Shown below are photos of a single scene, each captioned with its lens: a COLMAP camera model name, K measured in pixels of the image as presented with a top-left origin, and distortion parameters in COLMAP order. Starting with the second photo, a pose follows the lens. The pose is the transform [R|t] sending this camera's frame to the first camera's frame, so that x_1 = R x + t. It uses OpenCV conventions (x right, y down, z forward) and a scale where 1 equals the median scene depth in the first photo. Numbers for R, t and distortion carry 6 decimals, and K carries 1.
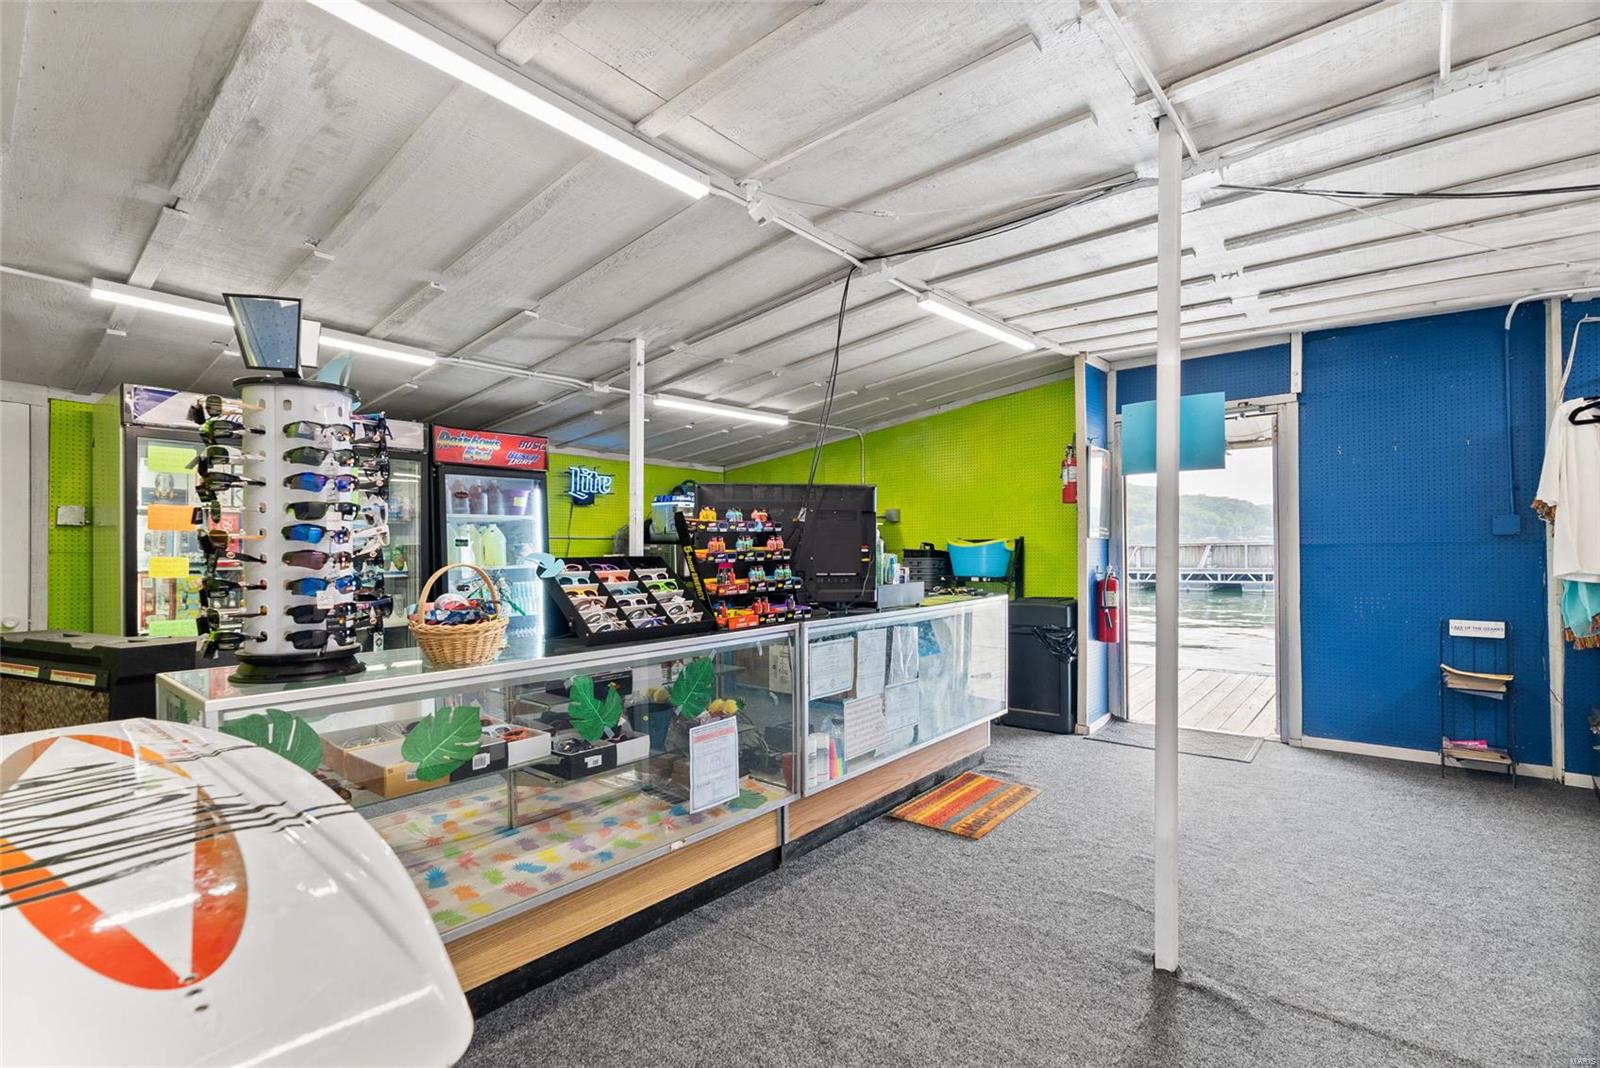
lens RADIAL K [[741.6, 0, 834.5], [0, 741.6, 546.2], [0, 0, 1]] dist [-0.003446, 0.000527]
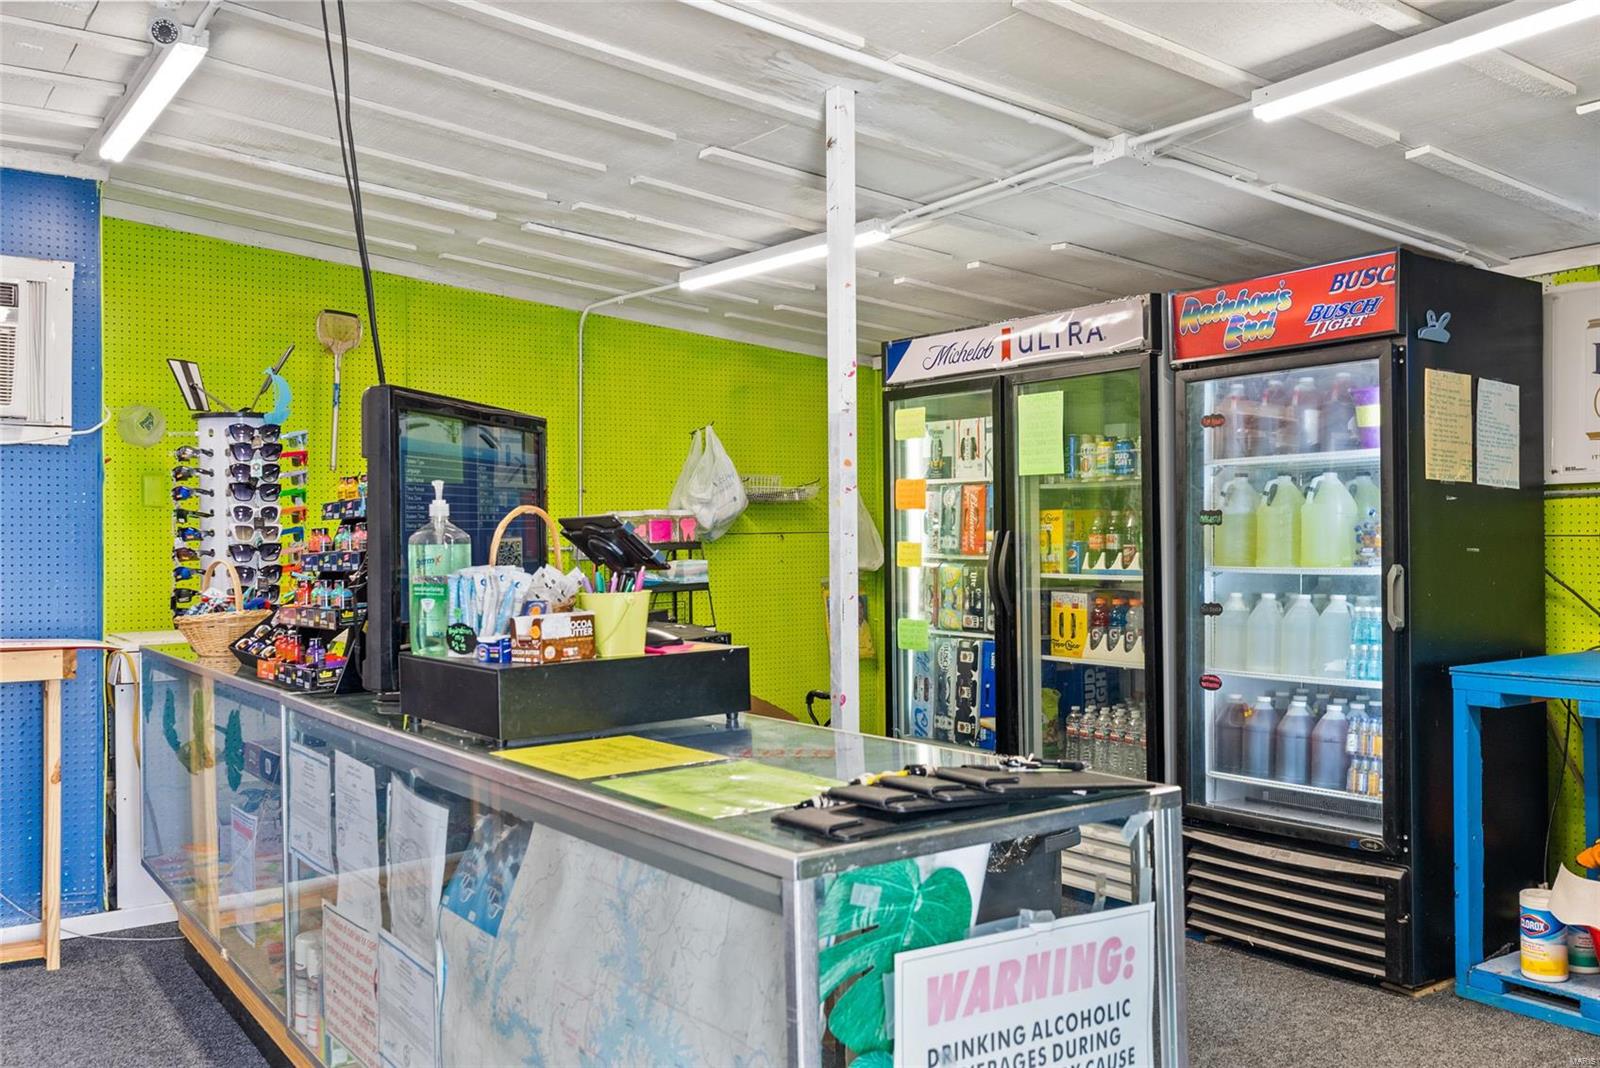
lens RADIAL K [[1433.6, 0, 800.0], [0, 1433.6, 534.0], [0, 0, 1]] dist [0.005220, 0.003469]
pose [[-0.317803, 0.011134, -0.948091, 0.569144], [0.018313, 0.999817, 0.005603, -0.004142], [0.947980, -0.015581, -0.317949, 1.204949]]
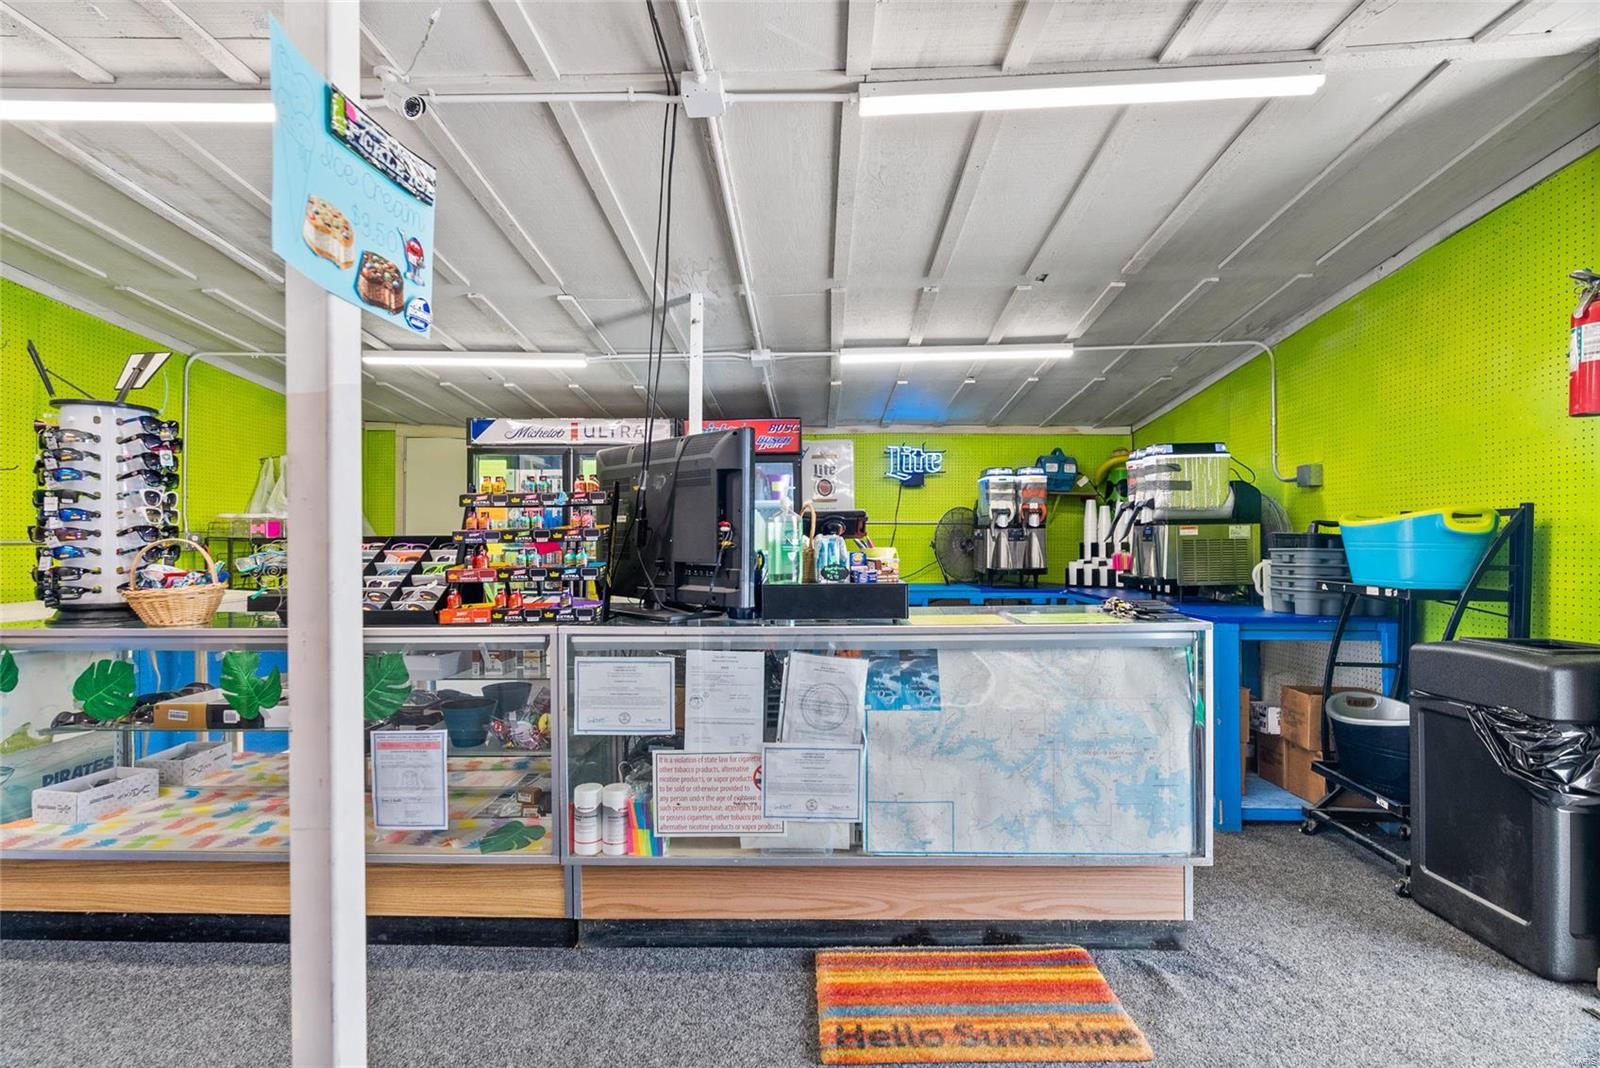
lens RADIAL K [[741.6, 0, 834.5], [0, 741.6, 546.2], [0, 0, 1]] dist [-0.003446, 0.000527]
pose [[0.604133, 0.008435, -0.796839, 0.512159], [0.000438, 0.999940, 0.010918, 0.011840], [0.796884, -0.006945, 0.604093, 0.564219]]
